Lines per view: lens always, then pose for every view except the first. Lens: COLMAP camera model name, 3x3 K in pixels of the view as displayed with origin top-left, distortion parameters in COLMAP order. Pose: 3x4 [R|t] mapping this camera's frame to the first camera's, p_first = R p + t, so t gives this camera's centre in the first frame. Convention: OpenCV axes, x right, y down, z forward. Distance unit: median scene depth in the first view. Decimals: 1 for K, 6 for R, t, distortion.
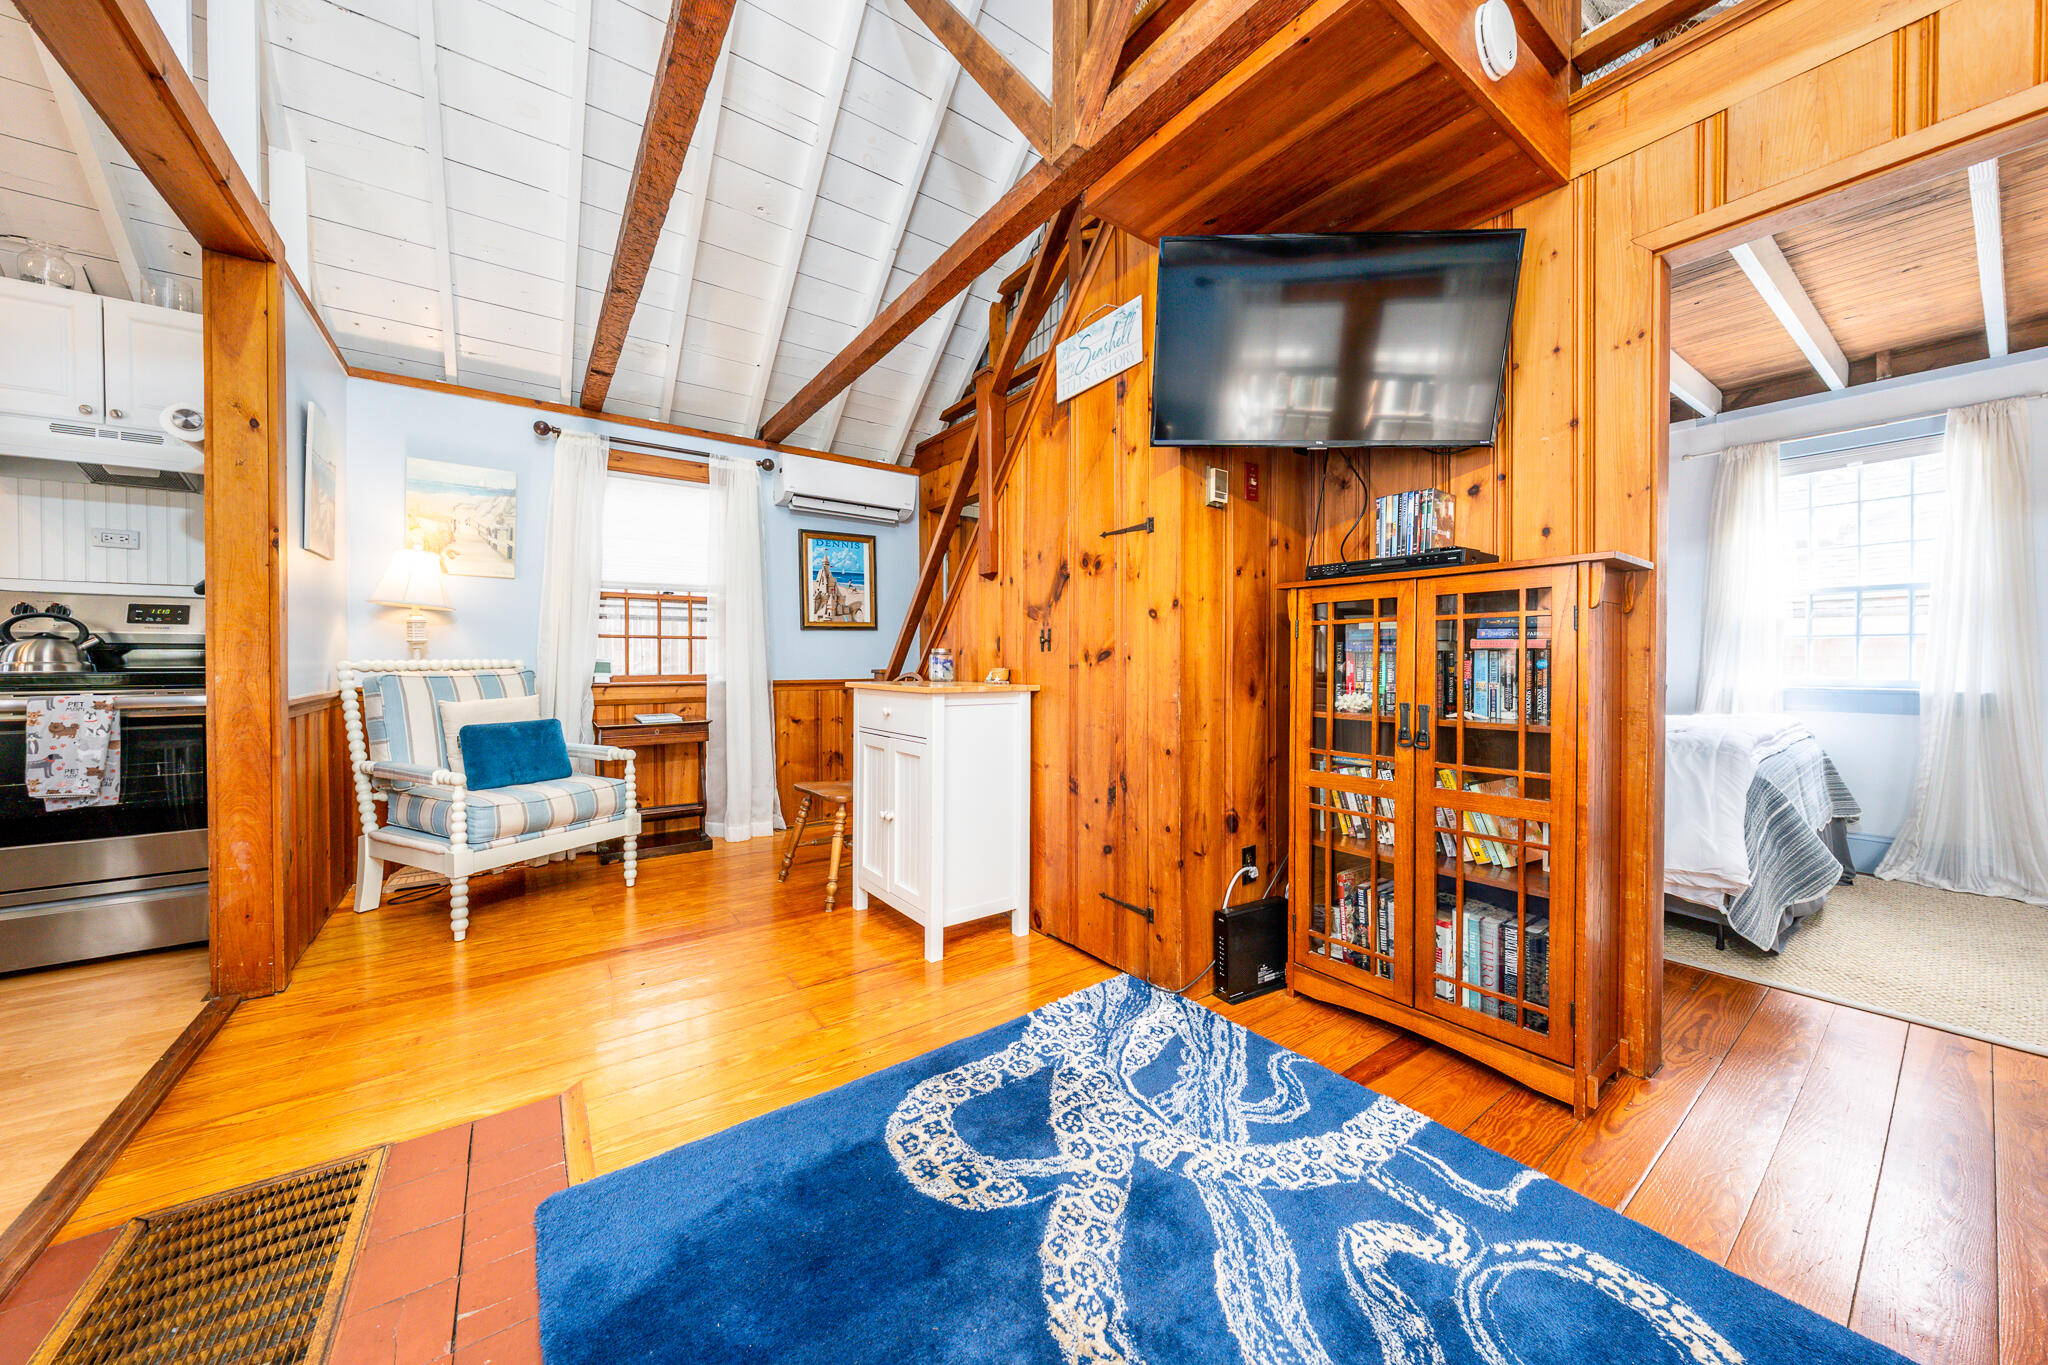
lens RADIAL K [[722.7, 0, 1005.4], [0, 722.7, 671.7], [0, 0, 1]] dist [-0.005479, 0.000755]
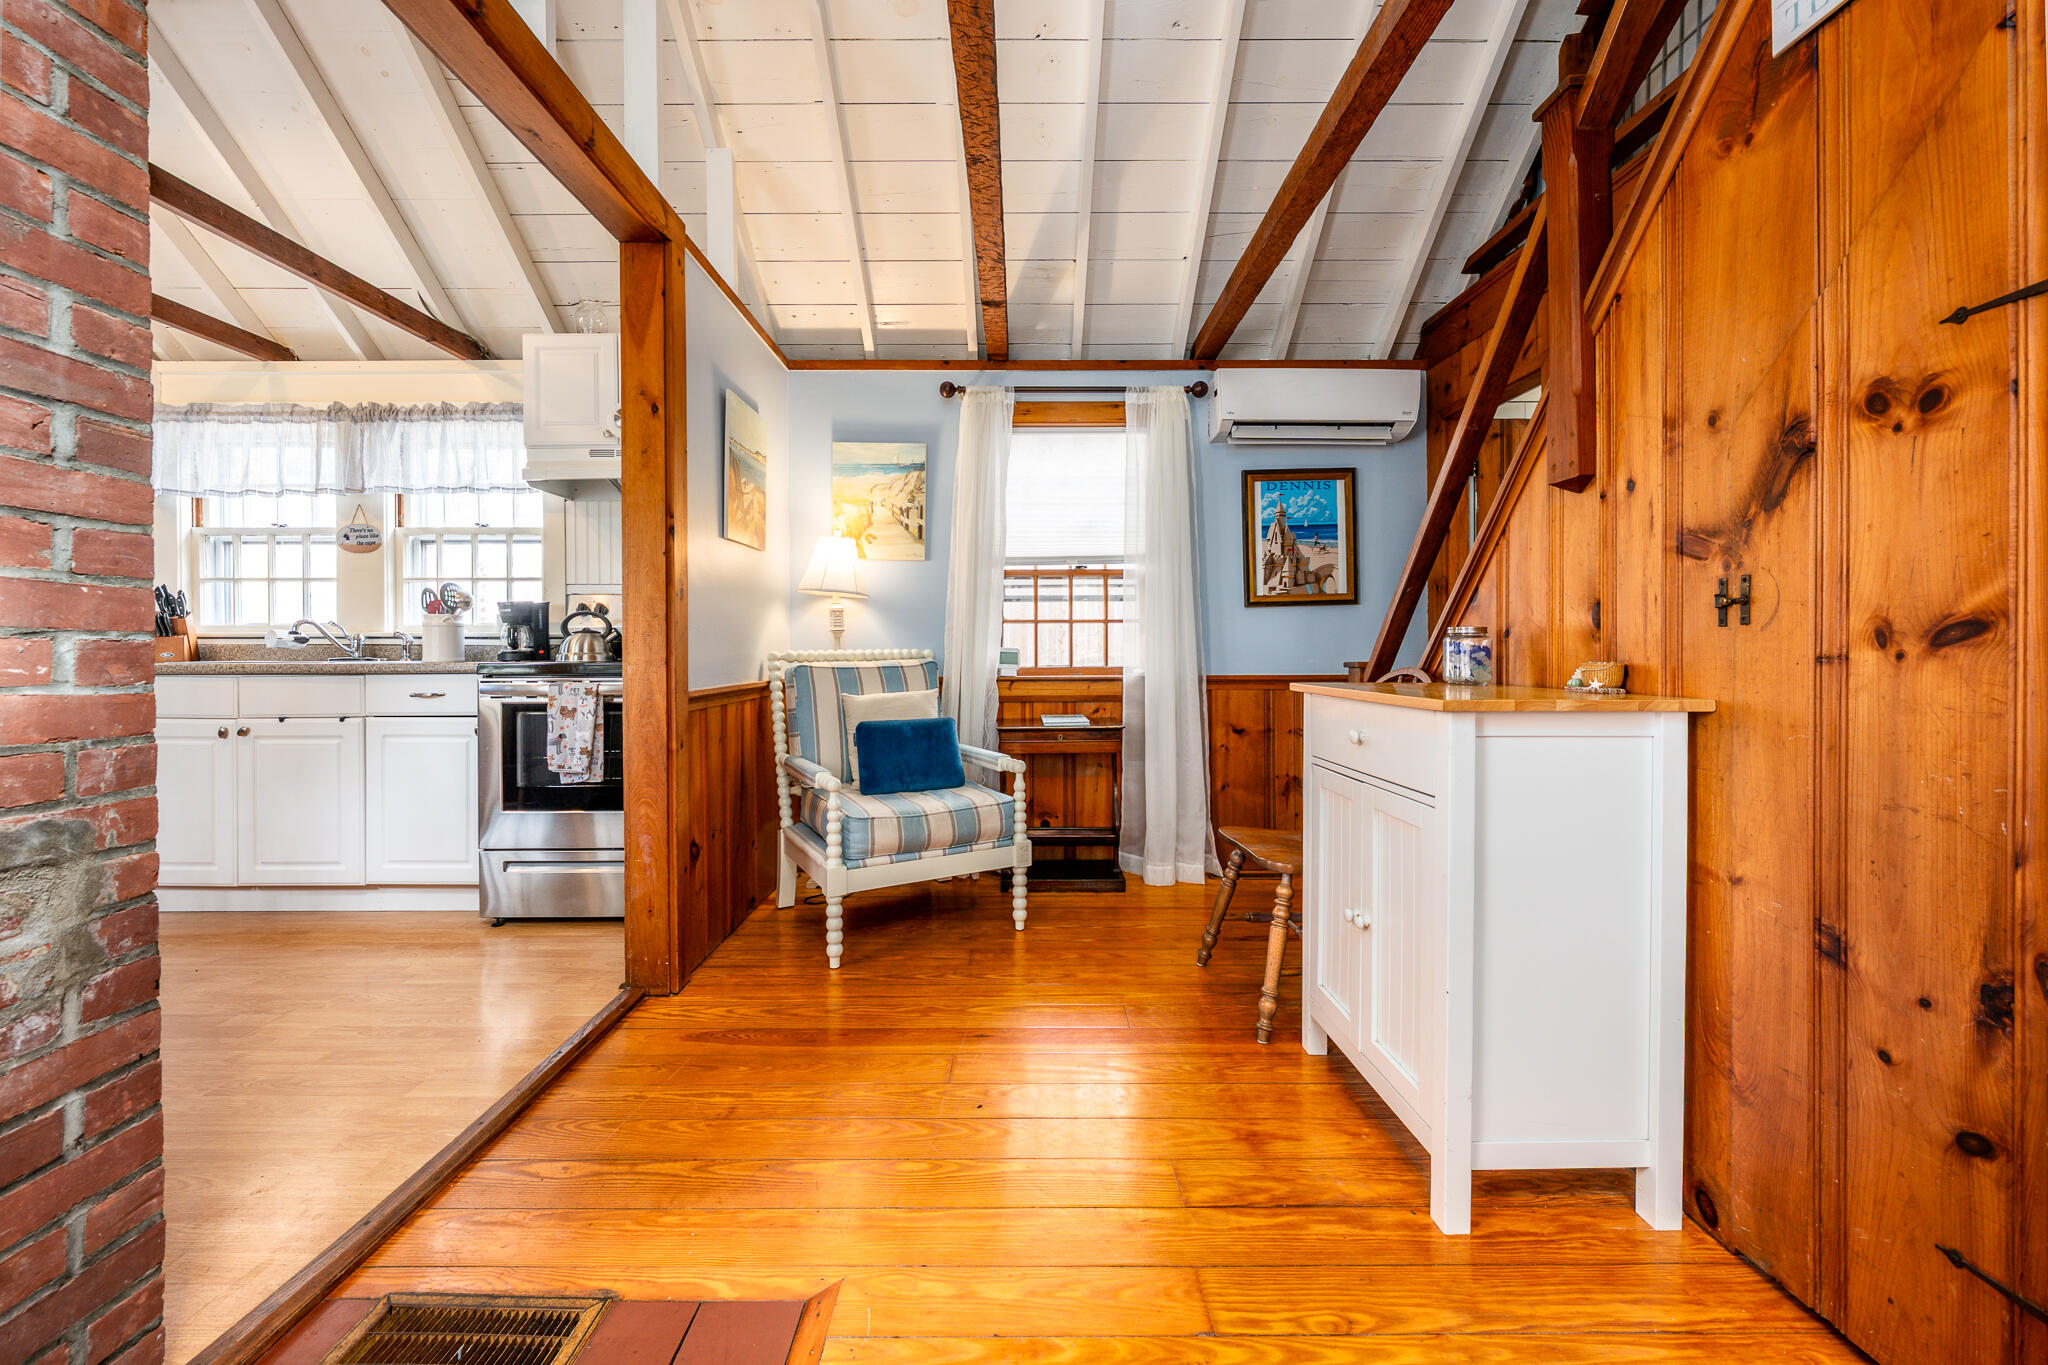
lens RADIAL K [[798.6, 0, 989.3], [0, 798.6, 657.0], [0, 0, 1]] dist [-0.015657, 0.000947]
pose [[0.811521, 0.001063, -0.584322, -0.026530], [-0.004921, 0.999975, -0.005014, -0.002568], [0.584303, 0.006944, 0.811506, 0.245890]]
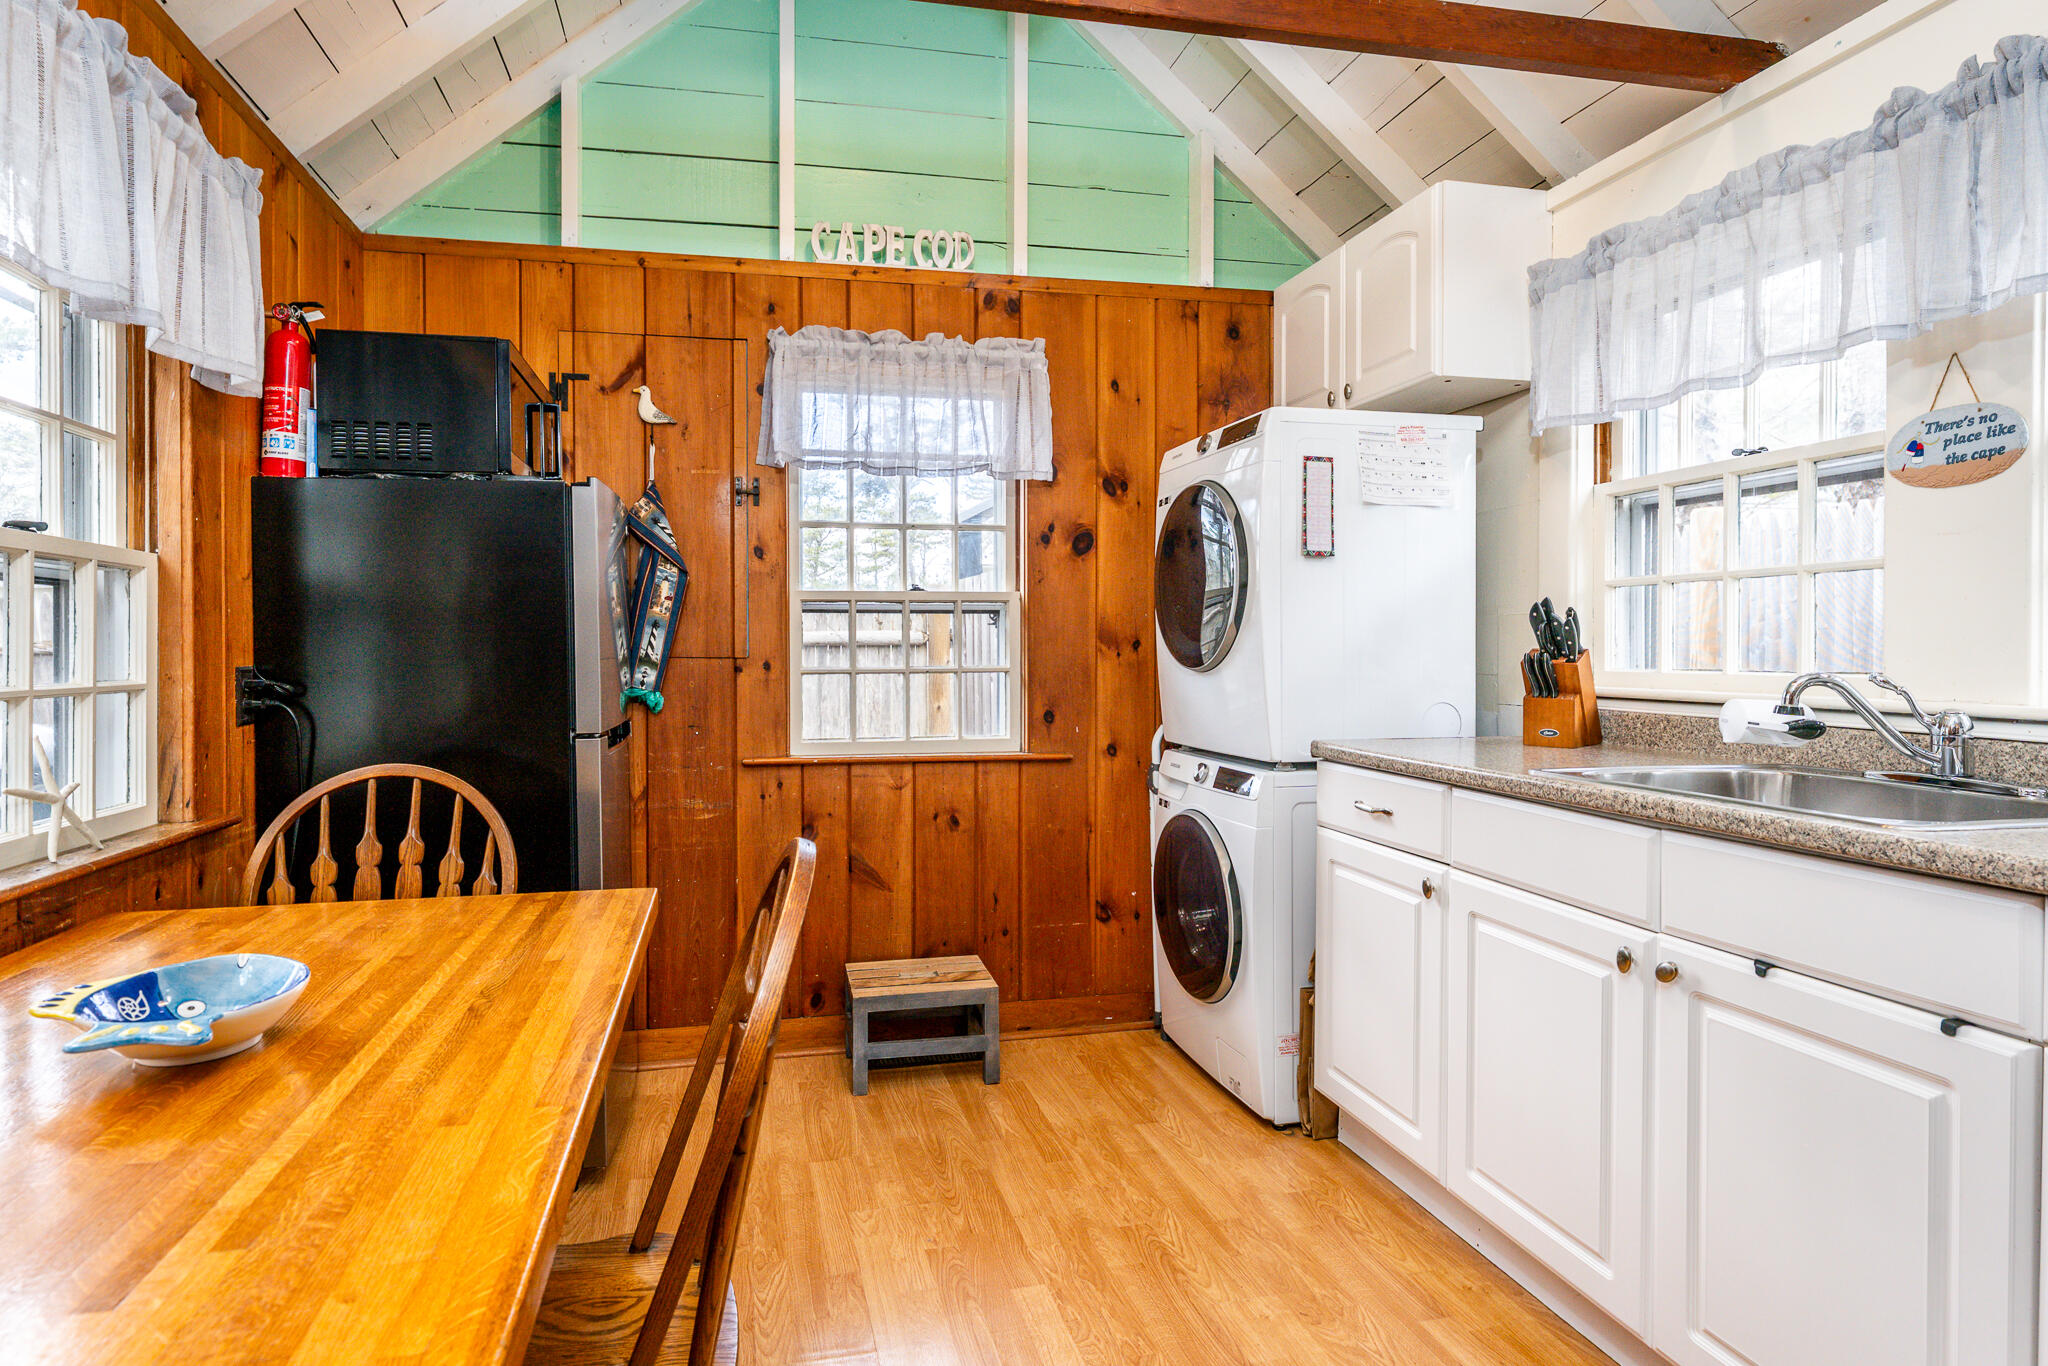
lens RADIAL K [[1083.8, 0, 1020.5], [0, 1083.8, 661.2], [0, 0, 1]] dist [0.001678, 0.000434]
pose [[-0.353965, 0.004873, -0.935246, -0.683193], [-0.015954, 0.999809, 0.011248, -0.056996], [0.935123, 0.018902, -0.353820, 0.375904]]
